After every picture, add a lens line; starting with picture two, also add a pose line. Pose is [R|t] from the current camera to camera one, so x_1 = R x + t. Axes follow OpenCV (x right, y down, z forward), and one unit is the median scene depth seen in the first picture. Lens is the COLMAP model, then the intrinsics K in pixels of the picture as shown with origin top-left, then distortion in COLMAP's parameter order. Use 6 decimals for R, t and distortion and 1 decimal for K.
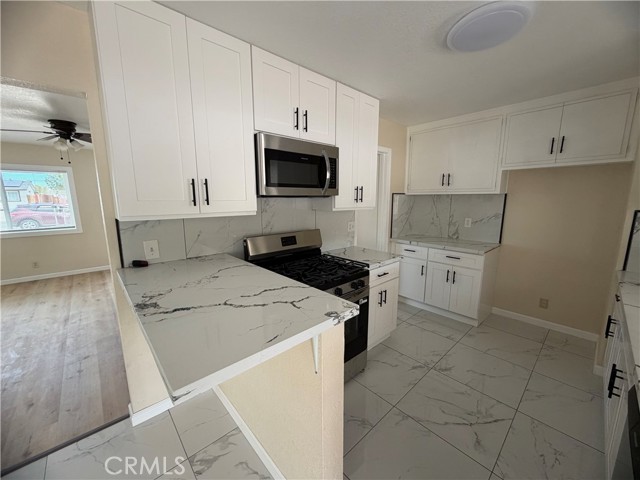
lens RADIAL K [[254.8, 0, 318.3], [0, 254.8, 240.4], [0, 0, 1]] dist [-0.000190, 0.000242]
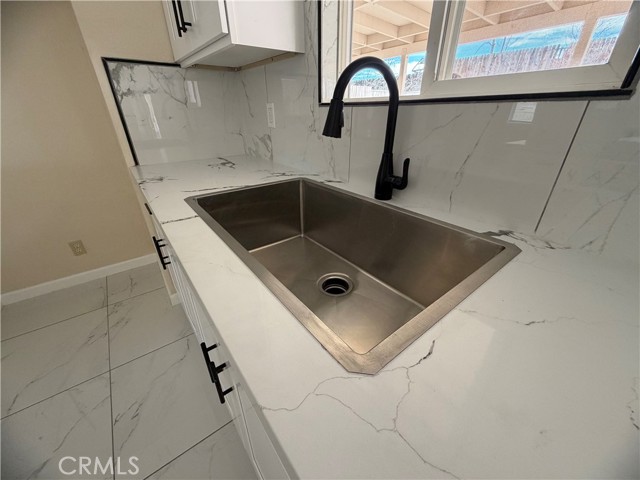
lens RADIAL K [[254.8, 0, 318.9], [0, 254.8, 241.7], [0, 0, 1]] dist [-0.000190, 0.000242]
pose [[0.084561, -0.453406, 0.887284, 0.361283], [0.167719, 0.884245, 0.435869, 0.053911], [-0.982202, 0.111957, 0.150817, 0.295508]]
